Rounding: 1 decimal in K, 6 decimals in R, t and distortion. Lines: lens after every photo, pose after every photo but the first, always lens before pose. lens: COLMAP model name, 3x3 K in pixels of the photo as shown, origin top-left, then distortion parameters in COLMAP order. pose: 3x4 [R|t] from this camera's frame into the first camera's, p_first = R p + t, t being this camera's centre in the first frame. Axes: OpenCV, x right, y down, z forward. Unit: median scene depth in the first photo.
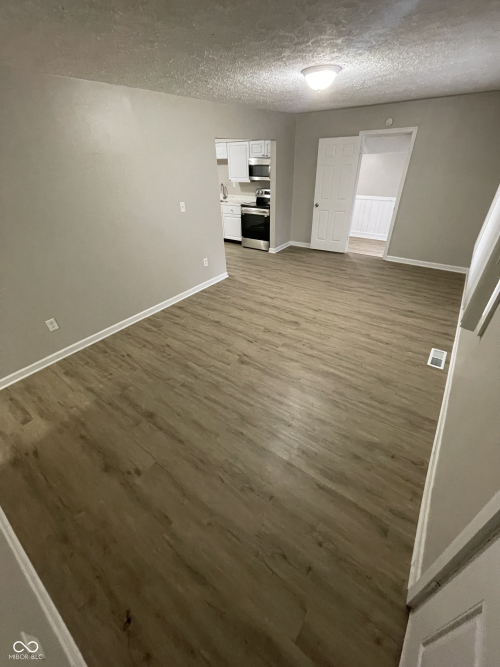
lens RADIAL K [[269.6, 0, 251.7], [0, 269.6, 331.0], [0, 0, 1]] dist [-0.000938, -0.000010]
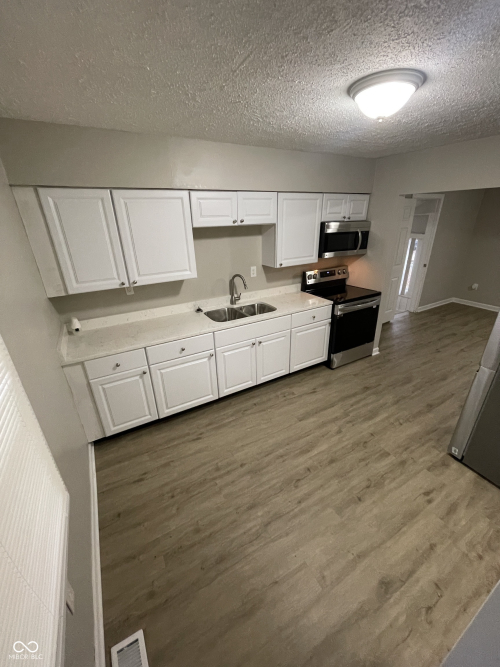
lens RADIAL K [[269.6, 0, 251.7], [0, 269.6, 331.0], [0, 0, 1]] dist [-0.000938, -0.000010]
pose [[0.407201, -0.340929, 0.847322, -0.869003], [0.504575, 0.857268, 0.102445, -0.841824], [-0.761309, 0.385822, 0.521105, 1.318665]]
